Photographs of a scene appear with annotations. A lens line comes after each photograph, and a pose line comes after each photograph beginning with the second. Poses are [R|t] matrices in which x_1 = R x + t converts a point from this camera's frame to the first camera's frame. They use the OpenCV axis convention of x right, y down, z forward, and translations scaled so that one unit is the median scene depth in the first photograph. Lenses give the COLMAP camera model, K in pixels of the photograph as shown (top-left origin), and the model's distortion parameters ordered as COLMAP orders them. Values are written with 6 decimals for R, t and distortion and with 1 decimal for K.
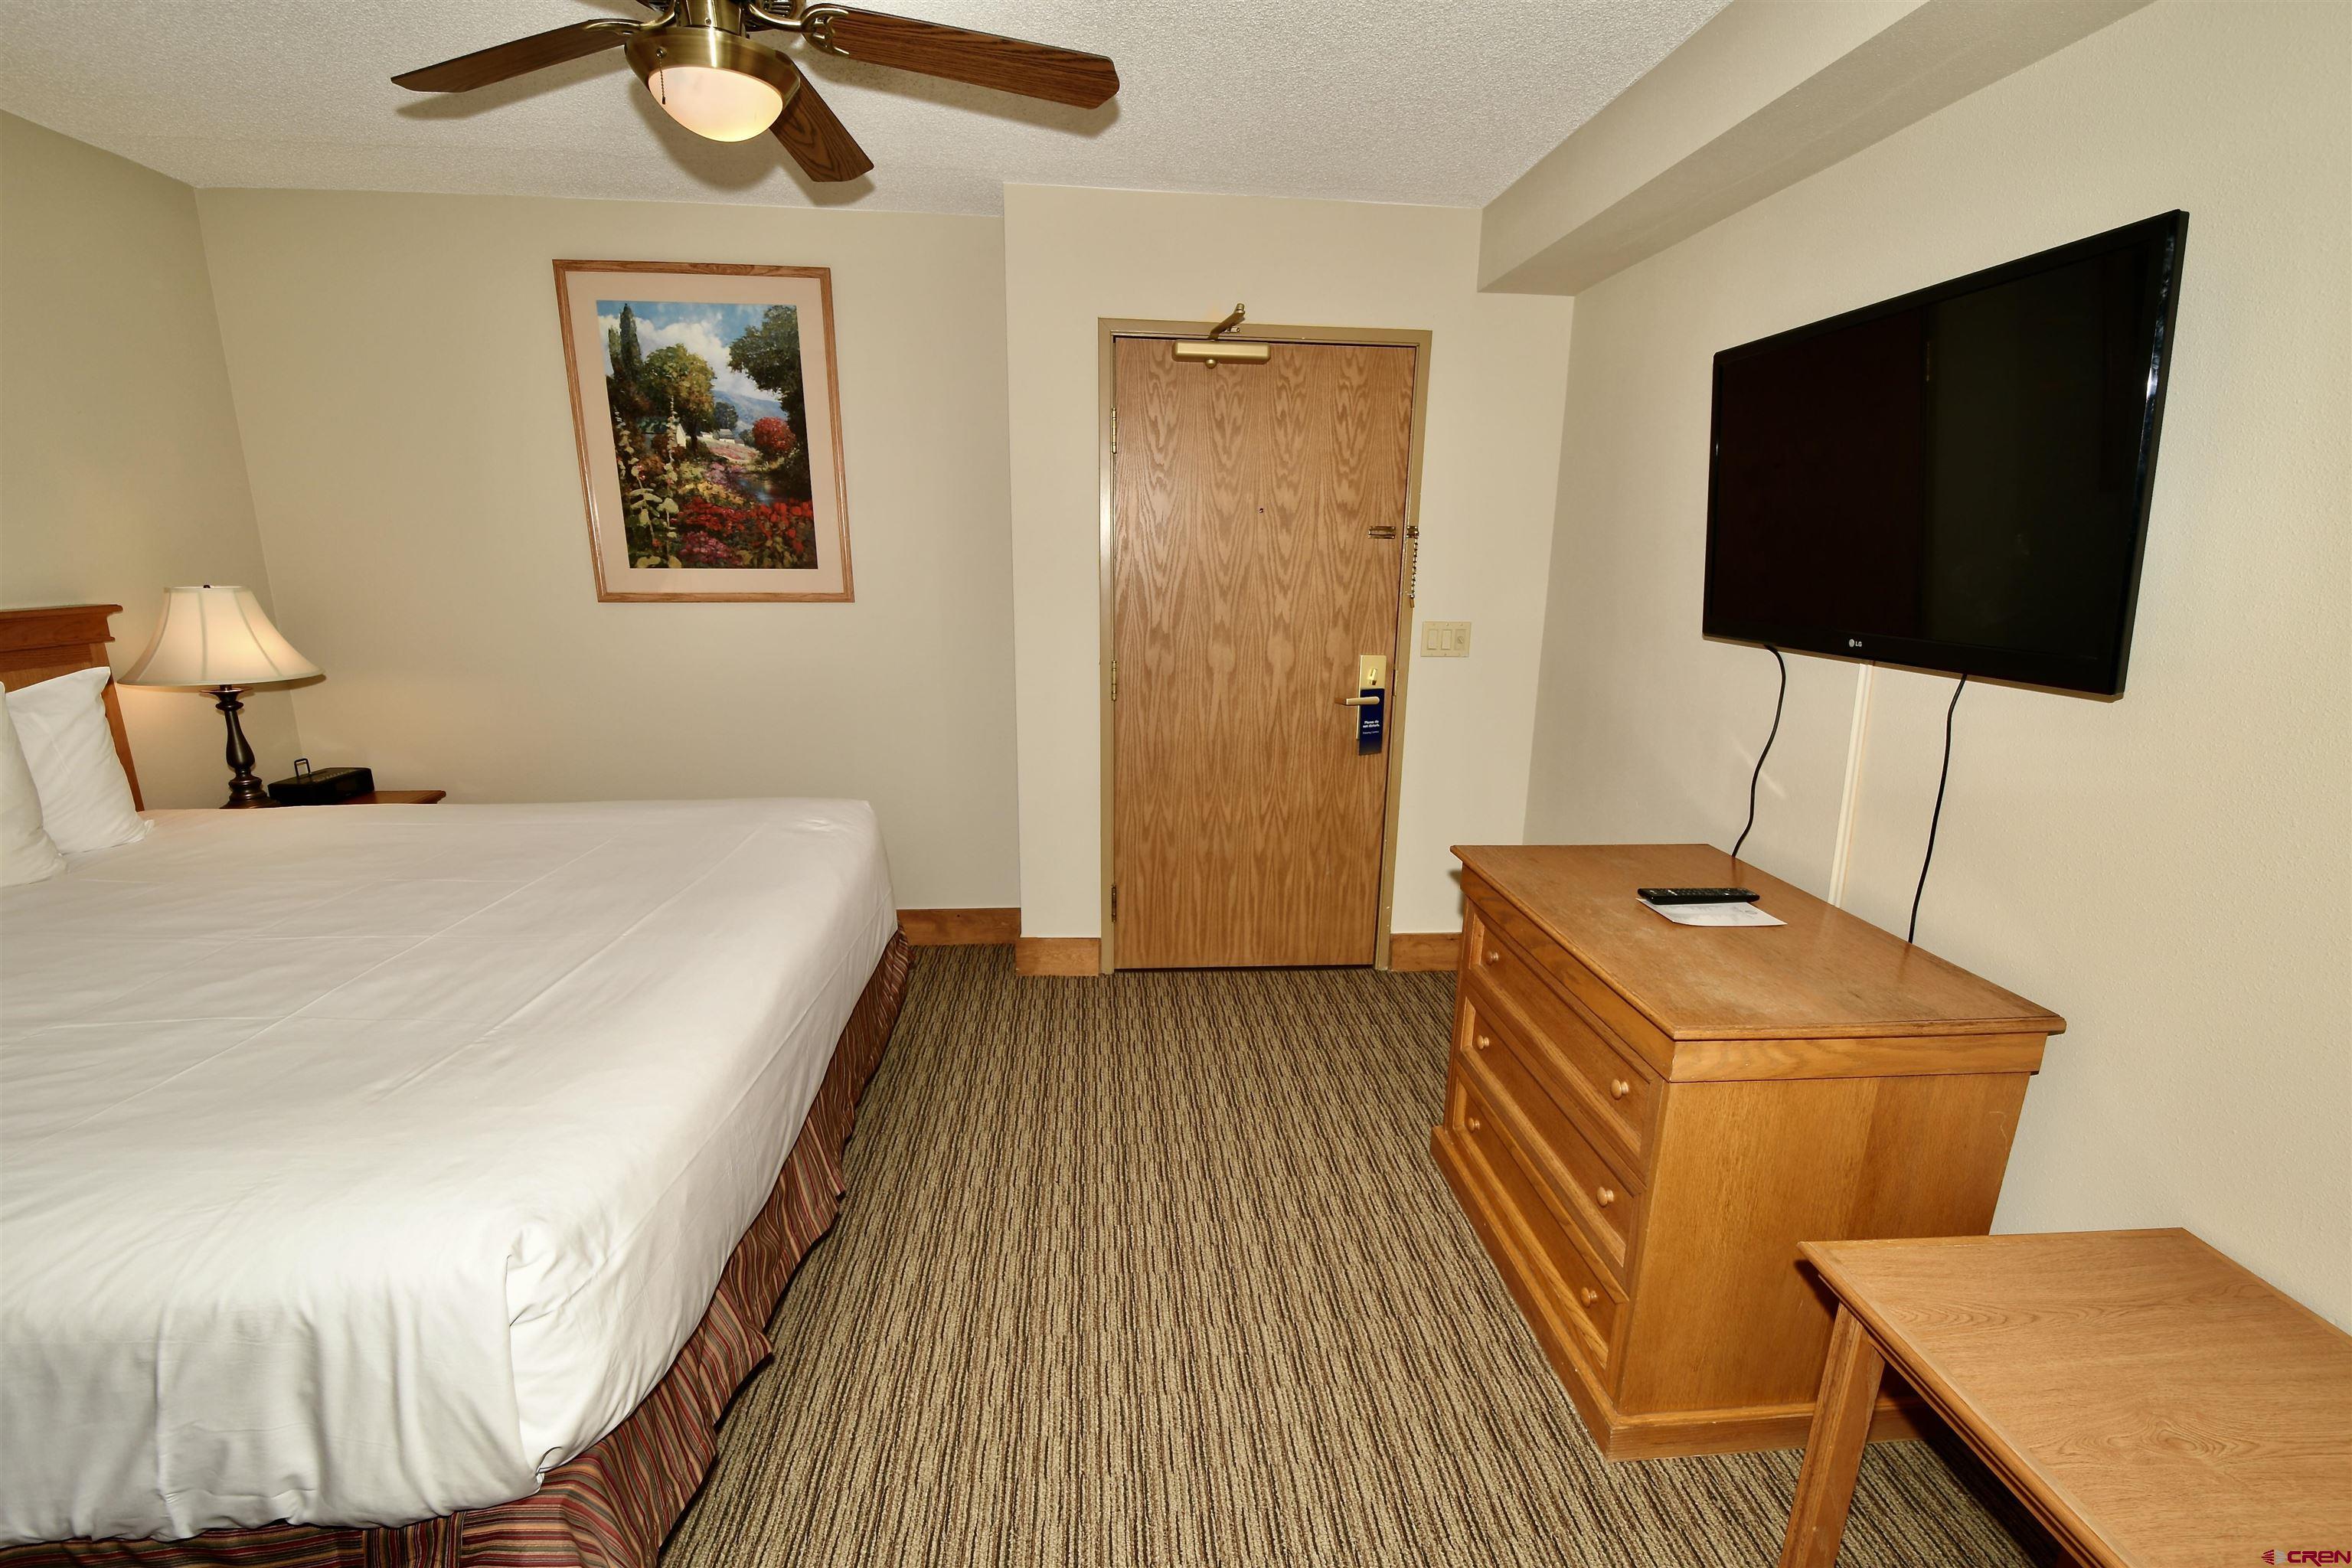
lens RADIAL K [[1026.5, 0, 1173.1], [0, 1026.5, 795.0], [0, 0, 1]] dist [-0.000235, -0.003432]
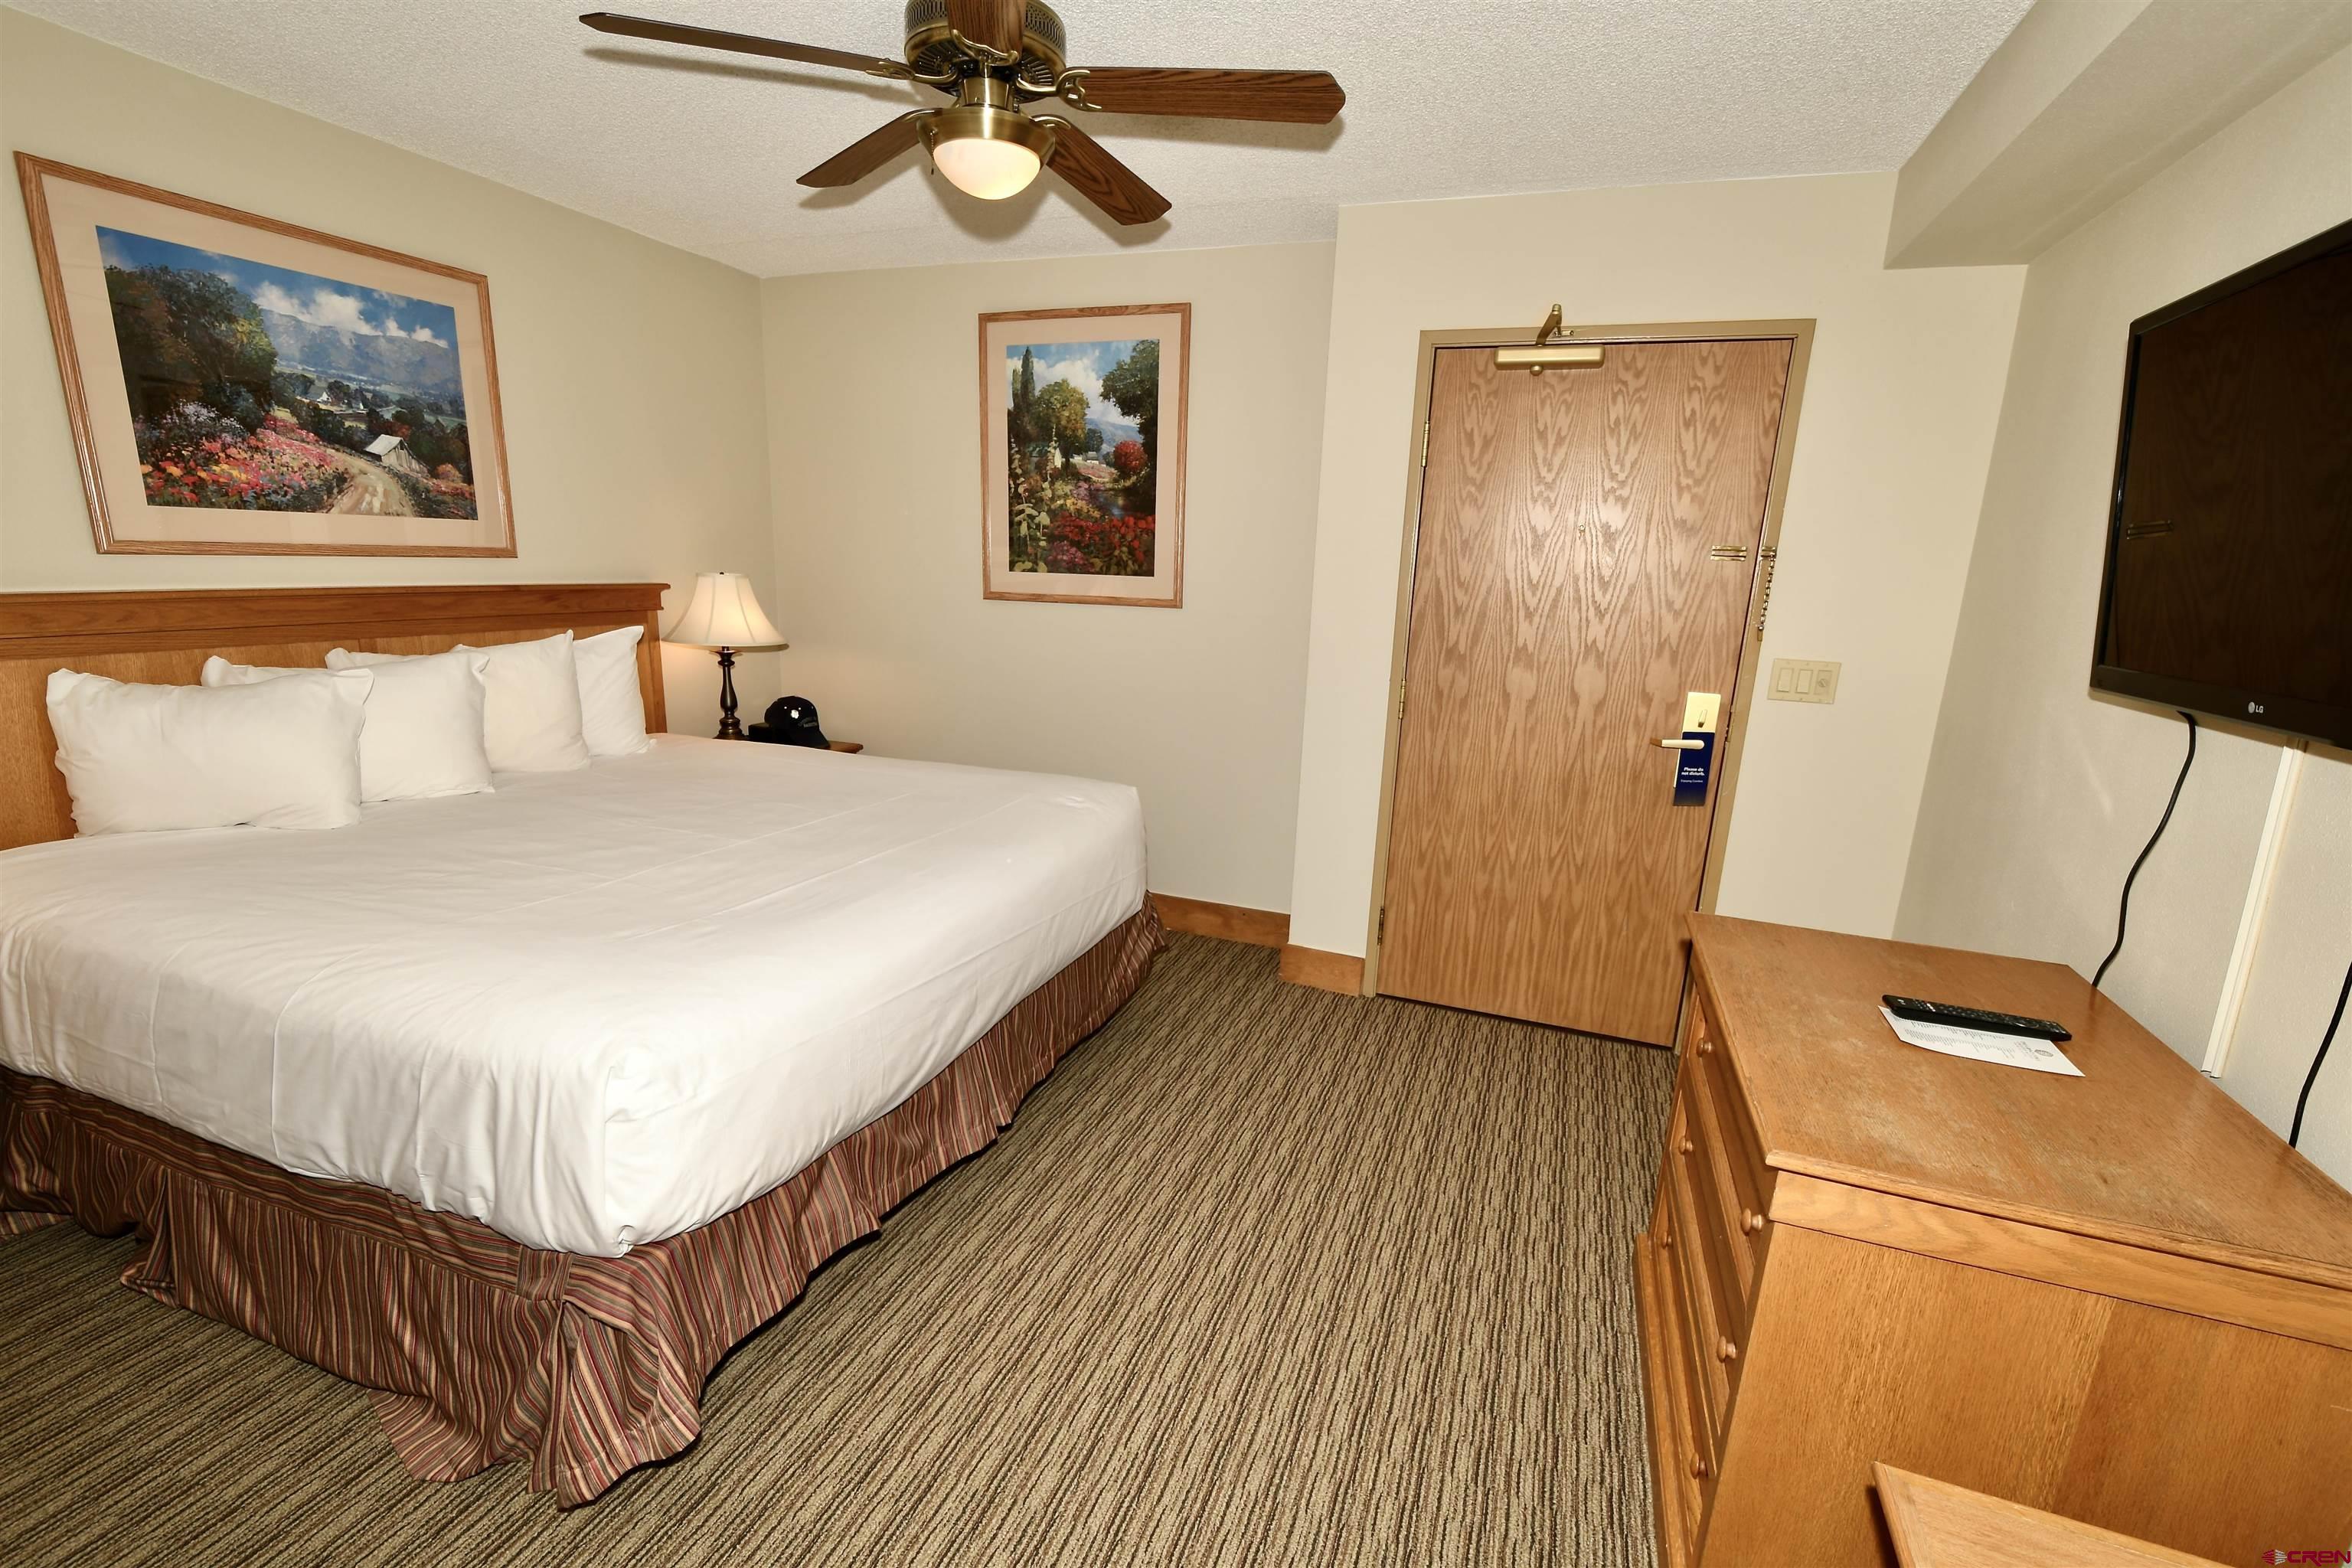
lens RADIAL K [[1026.5, 0, 1185.3], [0, 1026.5, 794.5], [0, 0, 1]] dist [-0.000235, -0.003432]
pose [[0.902934, 0.117097, -0.413520, 0.249980], [-0.127330, 0.991856, 0.002836, 0.004028], [0.410484, 0.050093, 0.910491, 0.043855]]
